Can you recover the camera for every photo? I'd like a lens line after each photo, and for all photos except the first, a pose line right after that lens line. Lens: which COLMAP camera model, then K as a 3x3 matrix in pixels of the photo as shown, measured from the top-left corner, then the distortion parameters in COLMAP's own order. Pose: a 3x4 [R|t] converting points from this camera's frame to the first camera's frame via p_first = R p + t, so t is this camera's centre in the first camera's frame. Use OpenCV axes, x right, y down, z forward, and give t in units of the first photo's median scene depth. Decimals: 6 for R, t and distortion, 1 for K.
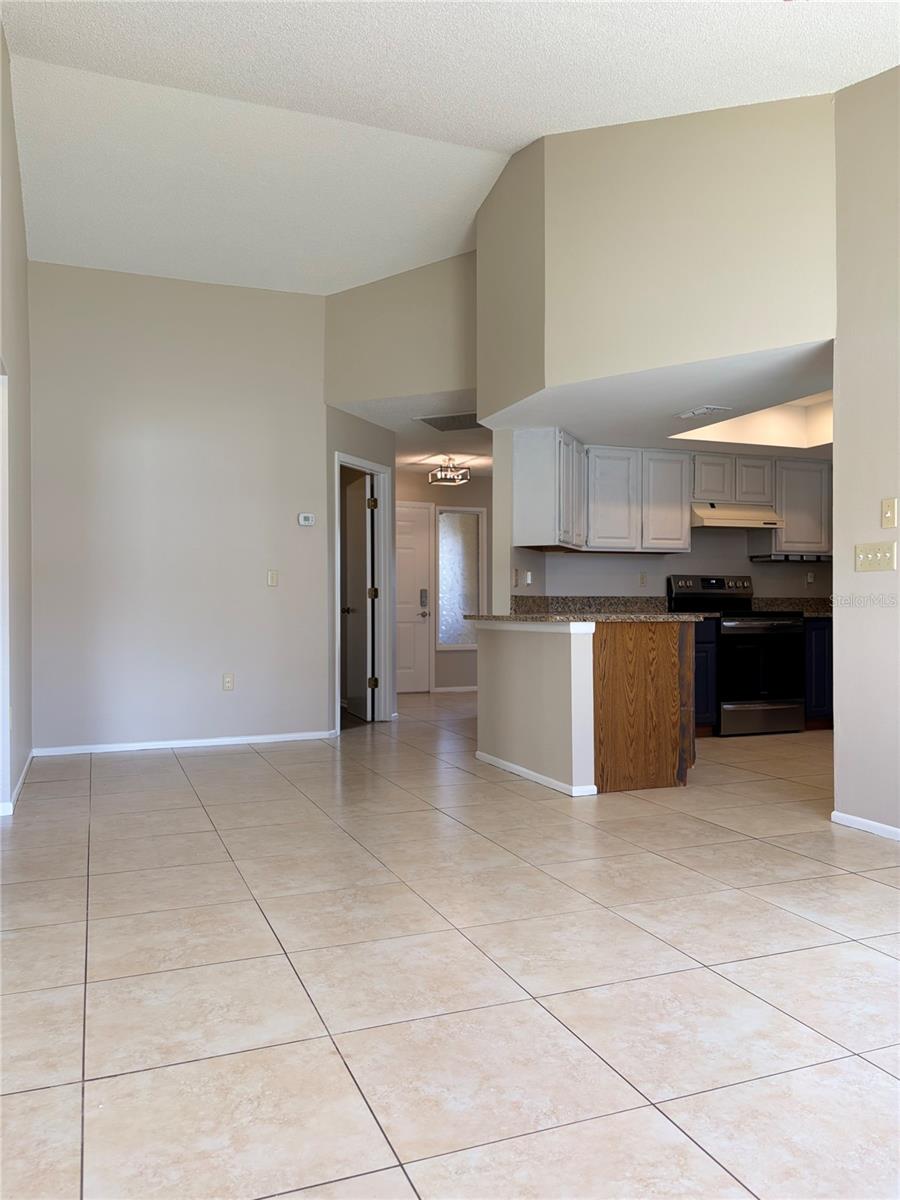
lens RADIAL K [[904.9, 0, 458.3], [0, 904.9, 602.1], [0, 0, 1]] dist [0.040397, -0.035171]
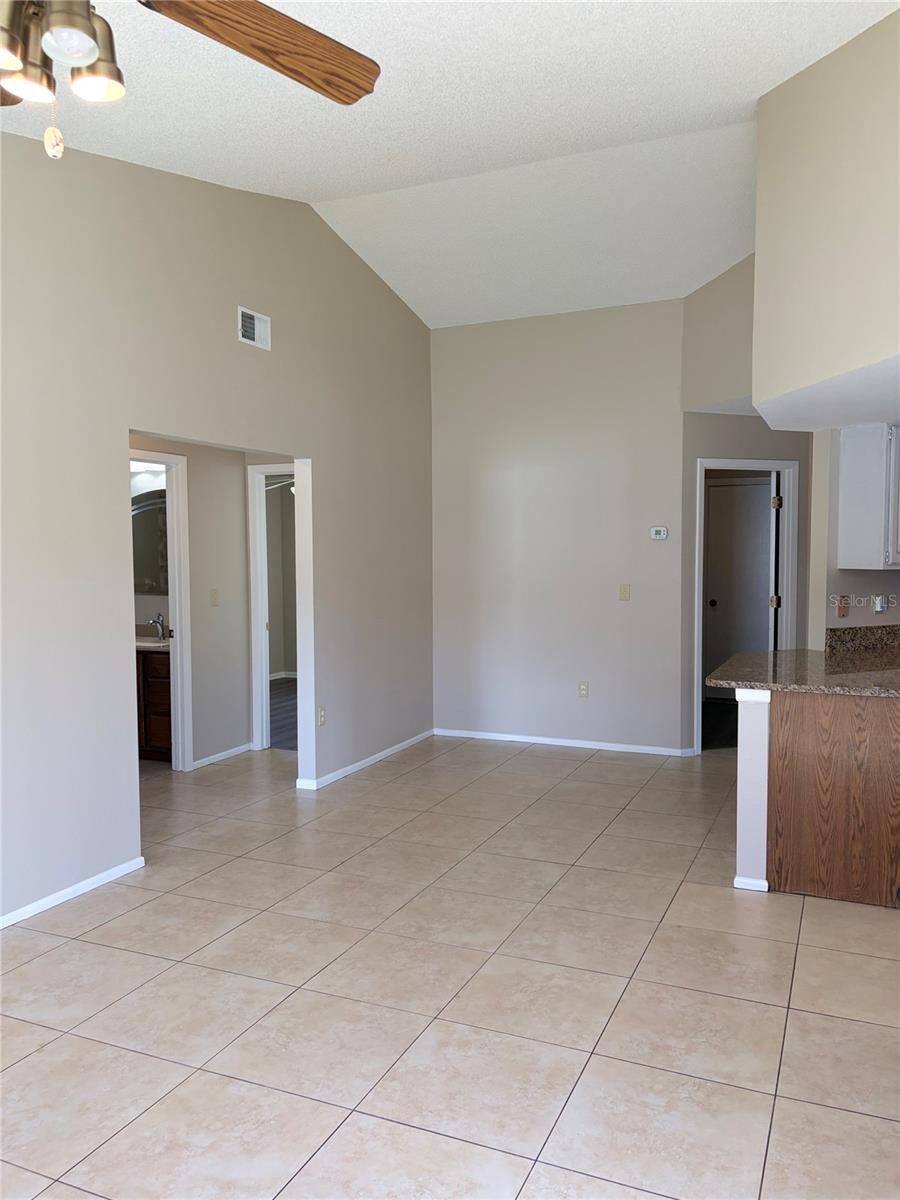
lens RADIAL K [[904.9, 0, 455.7], [0, 904.9, 602.3], [0, 0, 1]] dist [0.040397, -0.035171]
pose [[0.705177, 0.040336, -0.707883, 0.540588], [0.005572, 0.998034, 0.062419, -0.112979], [0.709009, -0.047961, 0.703566, 0.210302]]
